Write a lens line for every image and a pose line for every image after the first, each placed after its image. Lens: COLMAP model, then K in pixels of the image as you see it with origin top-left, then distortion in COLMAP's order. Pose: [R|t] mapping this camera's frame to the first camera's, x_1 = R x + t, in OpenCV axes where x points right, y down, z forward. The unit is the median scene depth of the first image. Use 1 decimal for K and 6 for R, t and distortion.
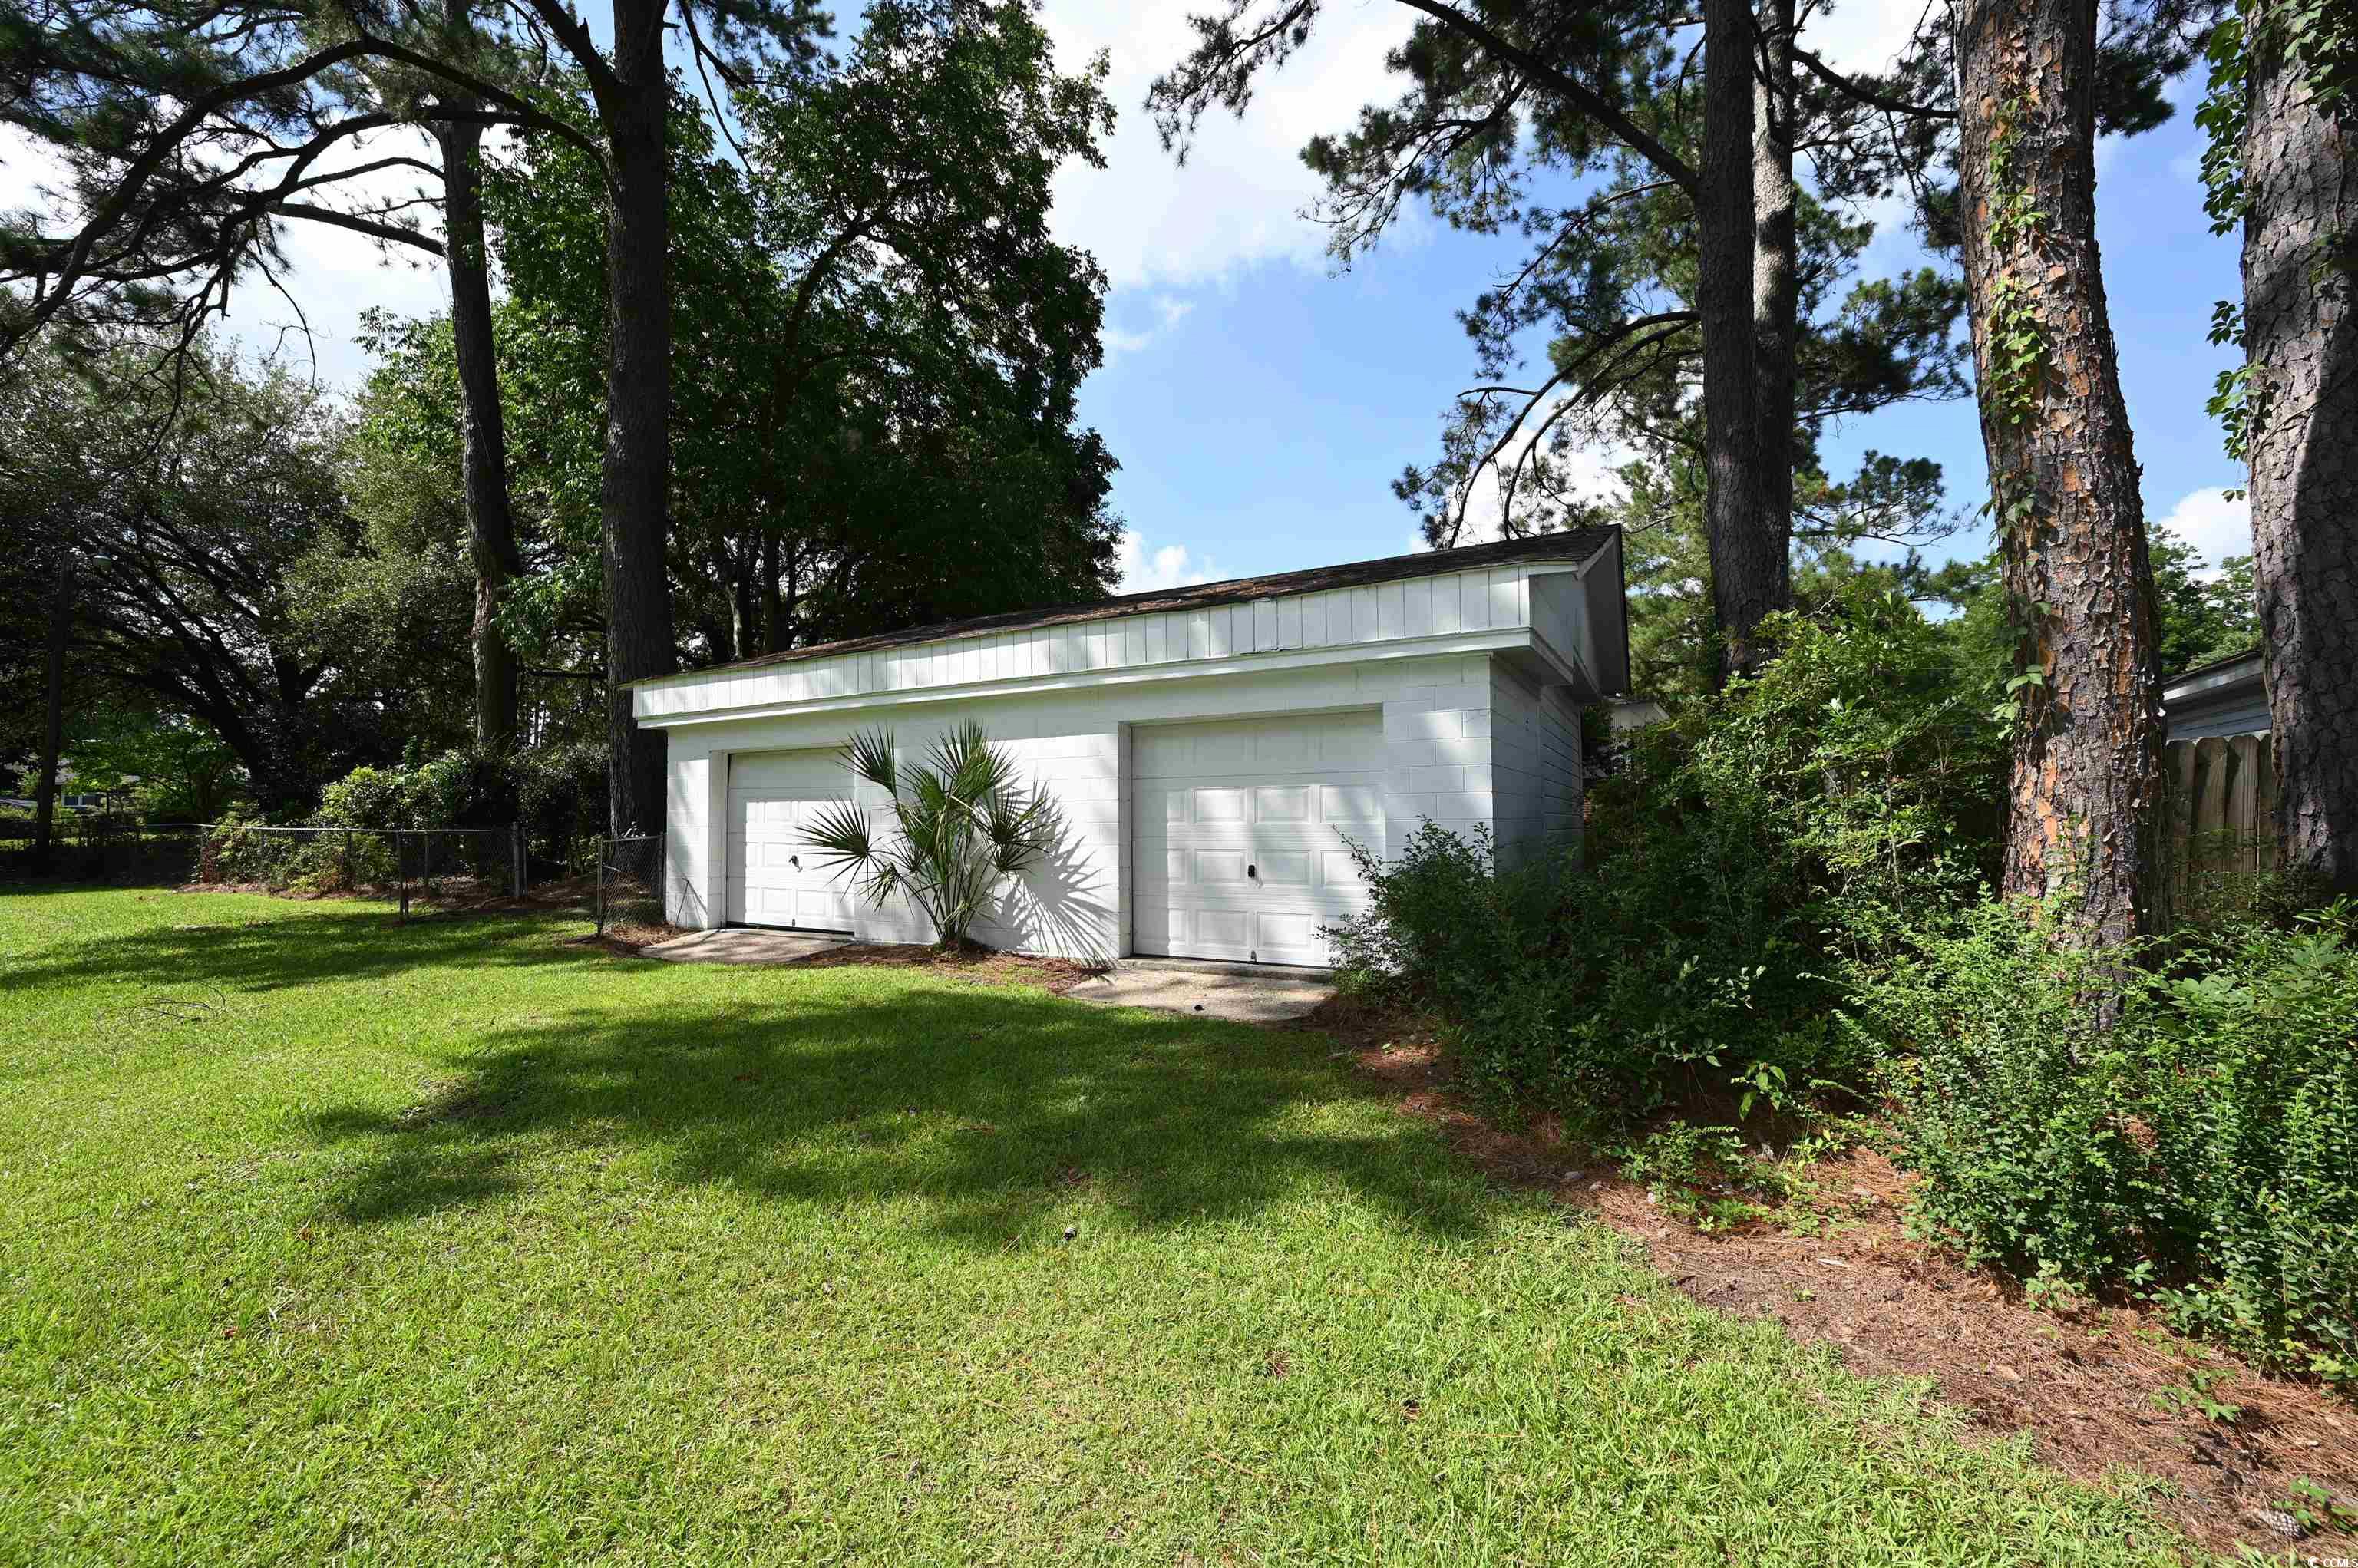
lens RADIAL K [[975.8, 0, 1179.0], [0, 975.8, 784.0], [0, 0, 1]] dist [0.009360, -0.000492]
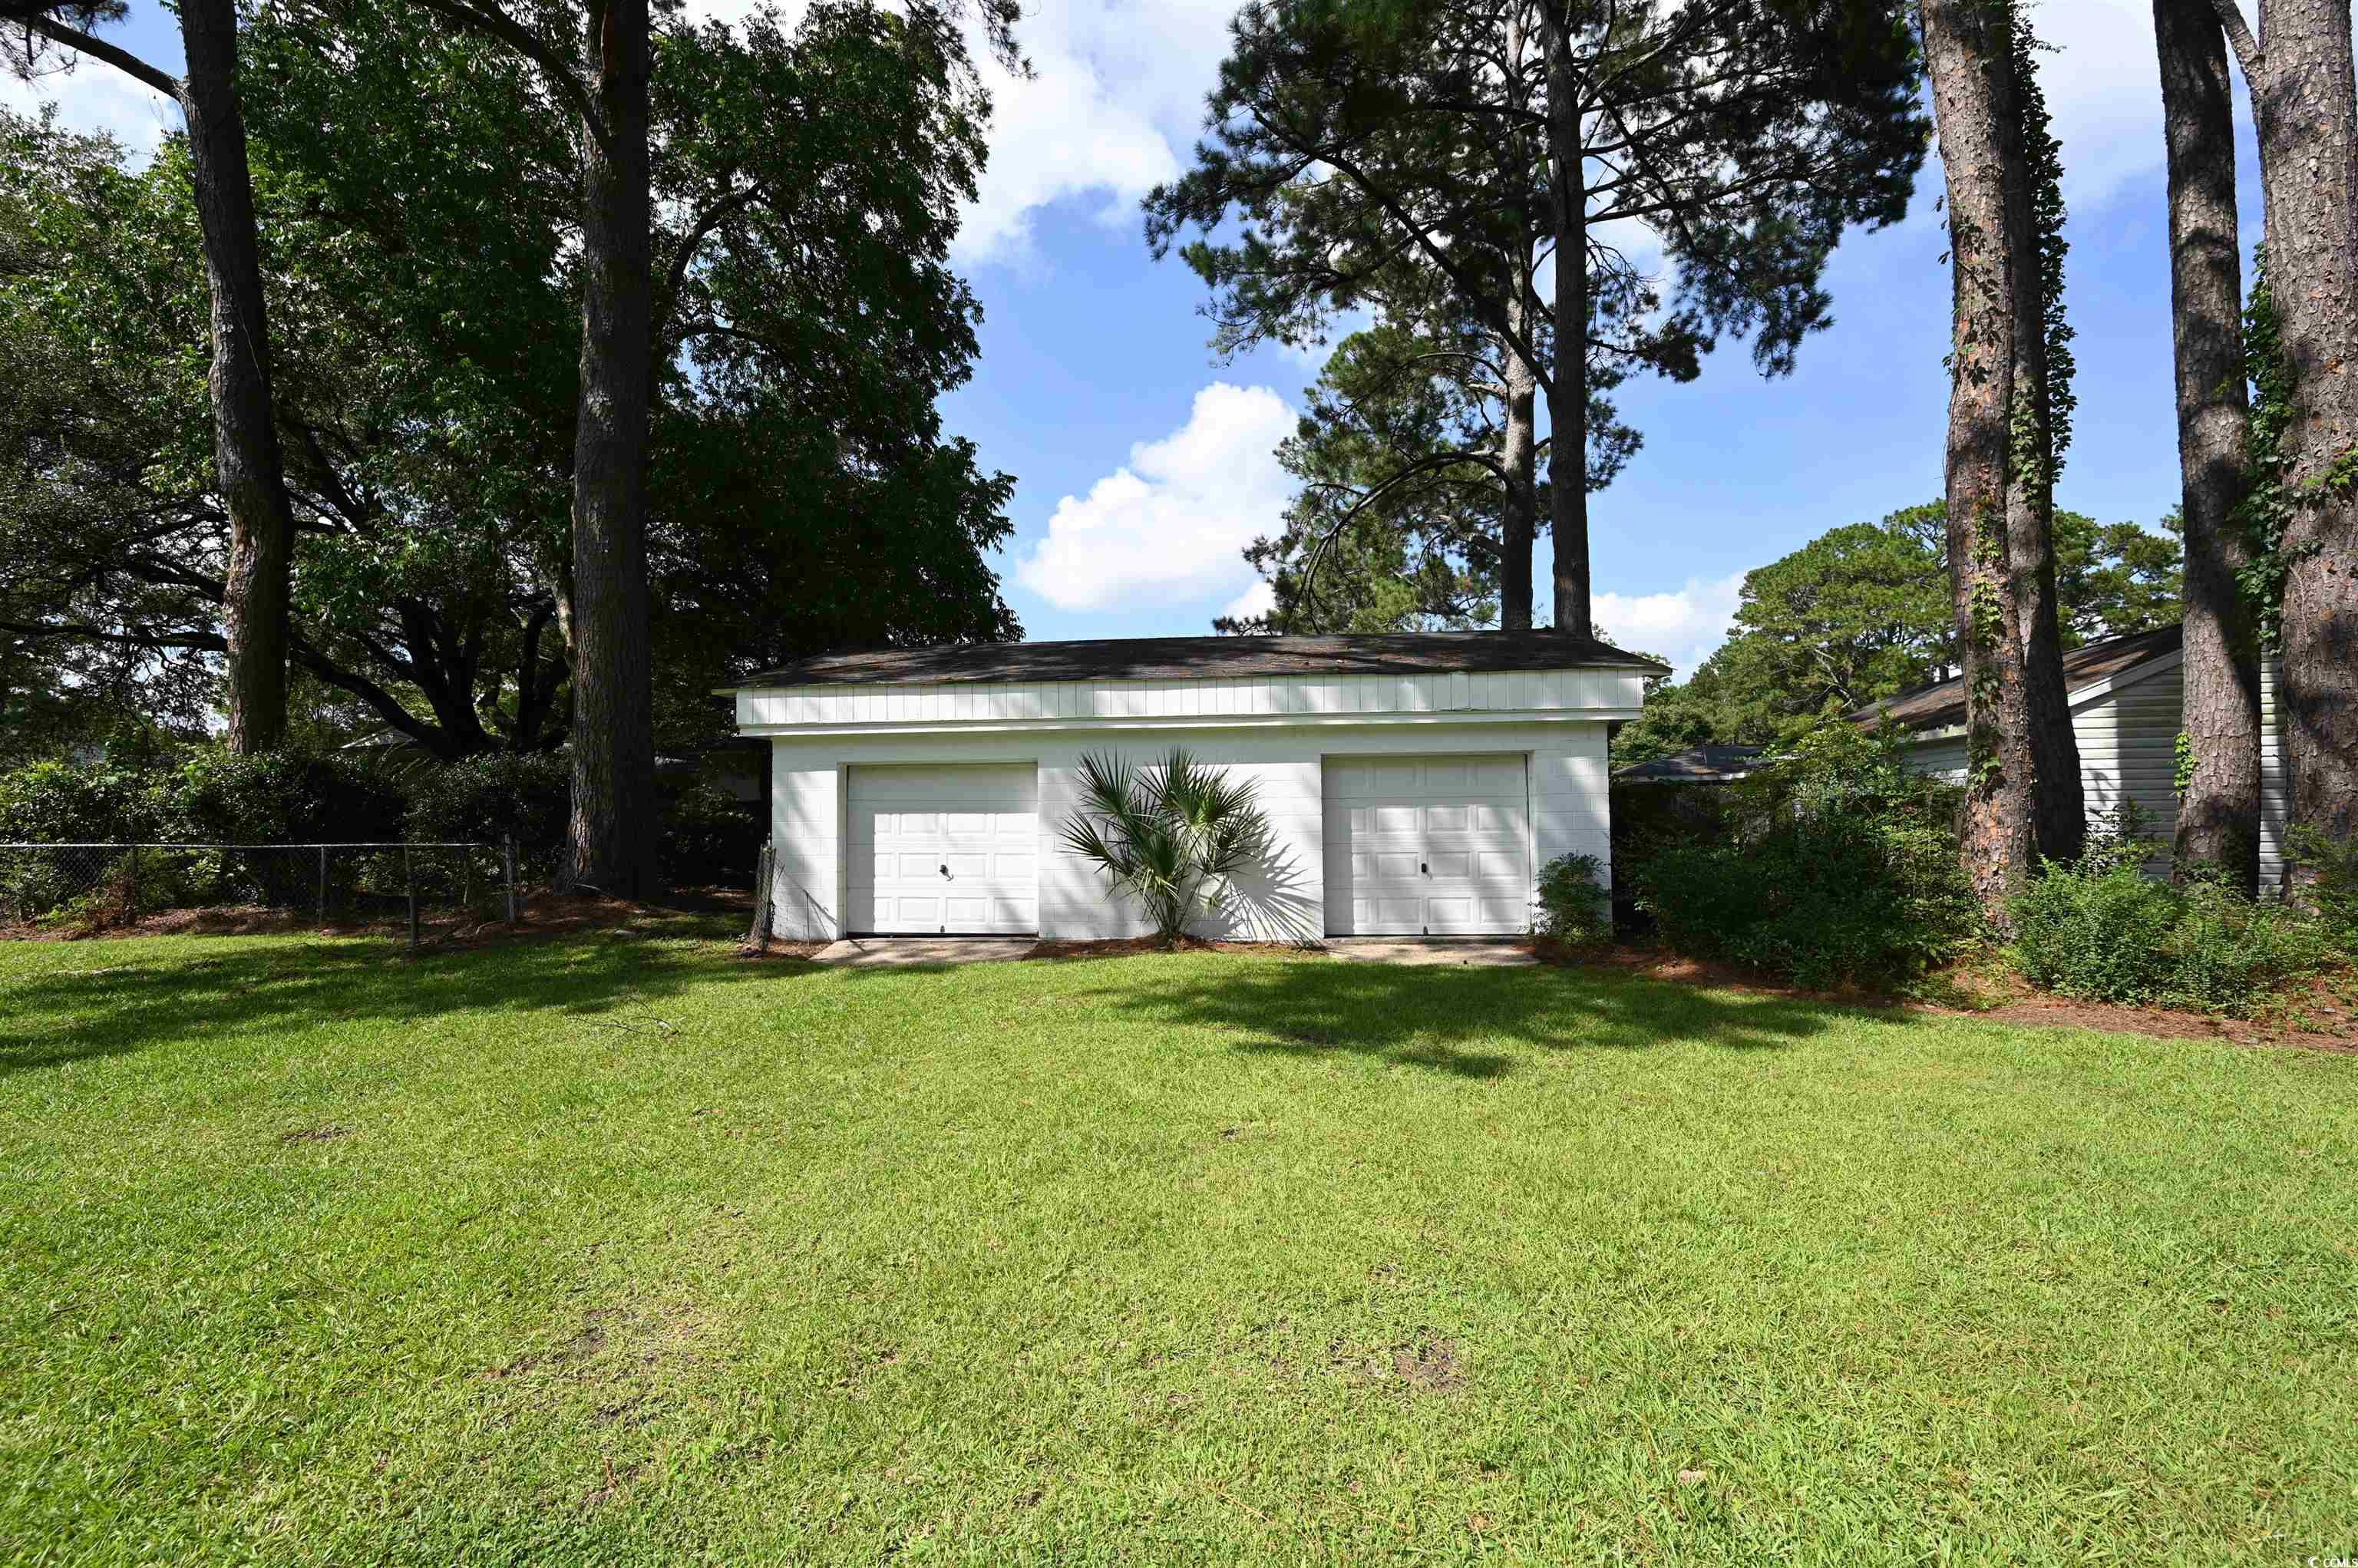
lens RADIAL K [[1003.3, 0, 1179.0], [0, 1003.3, 784.0], [0, 0, 1]] dist [0.022160, 0.000118]
pose [[0.895051, 0.021648, 0.445438, -0.798124], [-0.014530, 0.999706, -0.019389, 0.004071], [-0.445727, 0.010882, 0.895103, -0.096813]]
